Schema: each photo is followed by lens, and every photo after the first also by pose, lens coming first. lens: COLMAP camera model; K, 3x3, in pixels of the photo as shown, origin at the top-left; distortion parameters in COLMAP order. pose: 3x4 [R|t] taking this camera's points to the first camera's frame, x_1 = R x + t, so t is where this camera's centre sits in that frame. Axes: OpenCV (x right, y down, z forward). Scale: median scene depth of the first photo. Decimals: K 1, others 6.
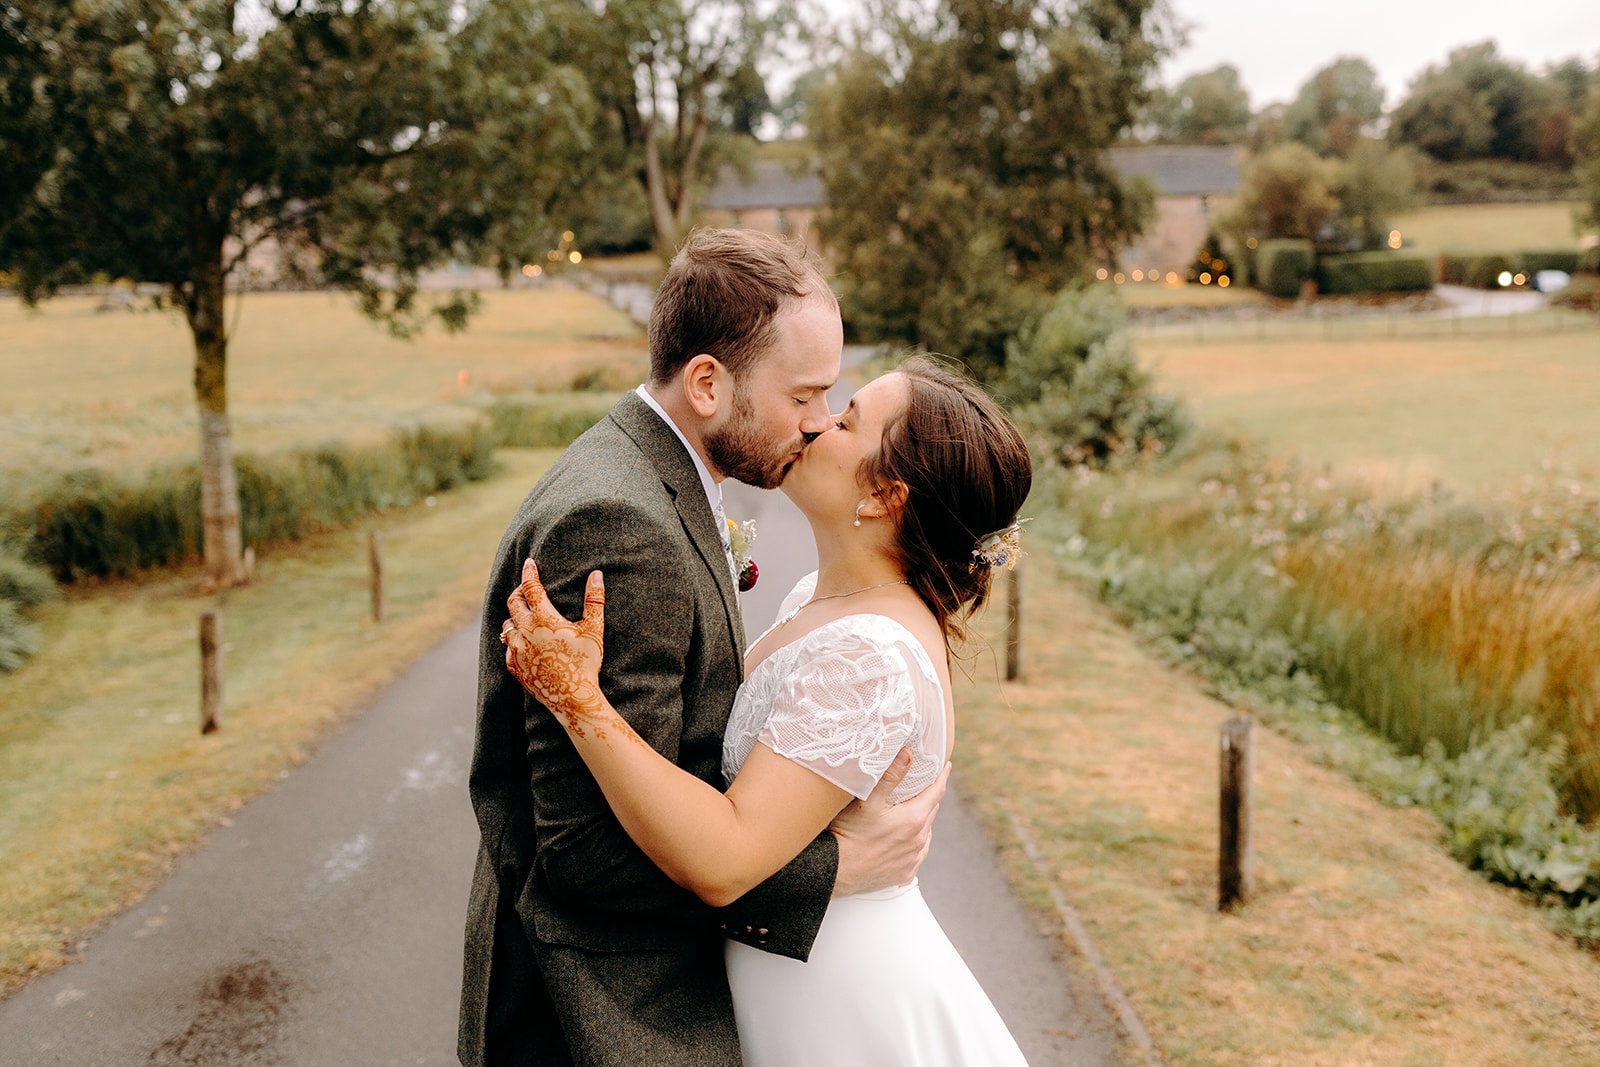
lens RADIAL K [[1592.8, 0, 800.0], [0, 1592.8, 533.5], [0, 0, 1]] dist [-0.008788, 0.006093]
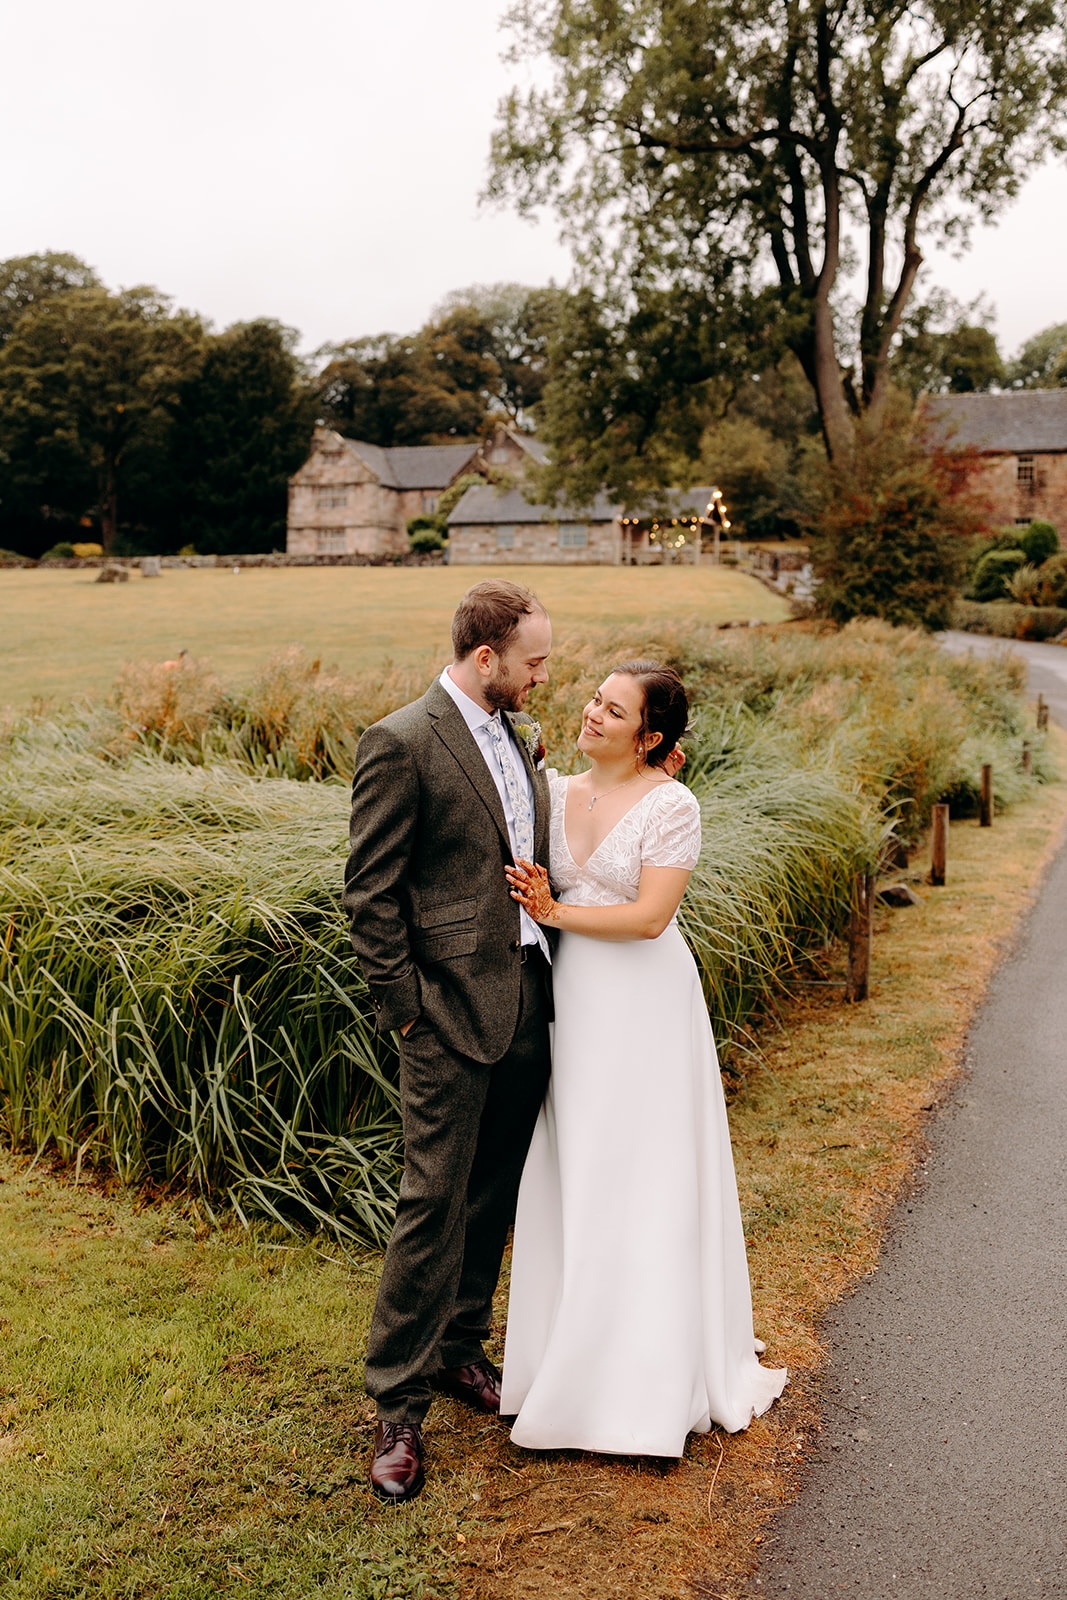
lens RADIAL K [[1579.5, 0, 533.5], [0, 1579.5, 800.0], [0, 0, 1]] dist [0.009267, 0.004172]
pose [[0.957879, 0.042767, -0.283970, -0.069705], [-0.050342, 0.998543, -0.019431, -0.133530], [0.282725, 0.032908, 0.958636, 1.318424]]
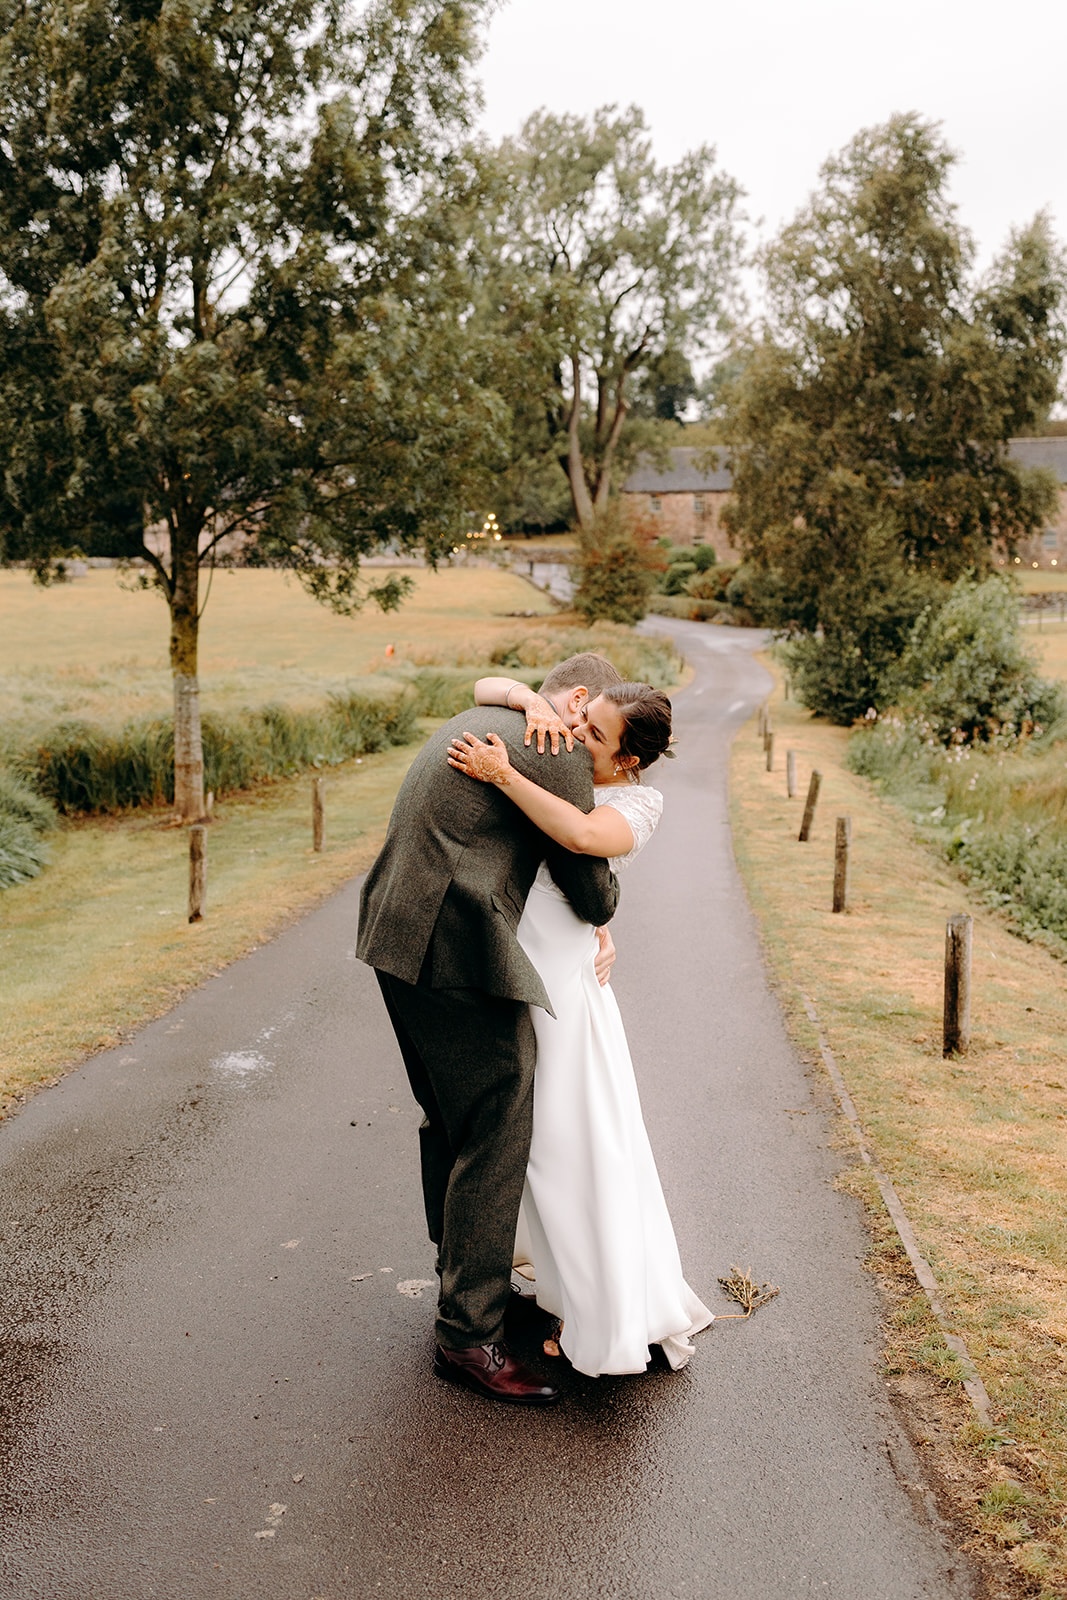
lens RADIAL K [[1579.5, 0, 533.5], [0, 1579.5, 800.0], [0, 0, 1]] dist [0.009267, 0.004172]
pose [[0.993103, 0.030353, -0.113245, 0.016198], [-0.031073, 0.999507, -0.004598, 0.009126], [0.113049, 0.008085, 0.993556, -0.090894]]
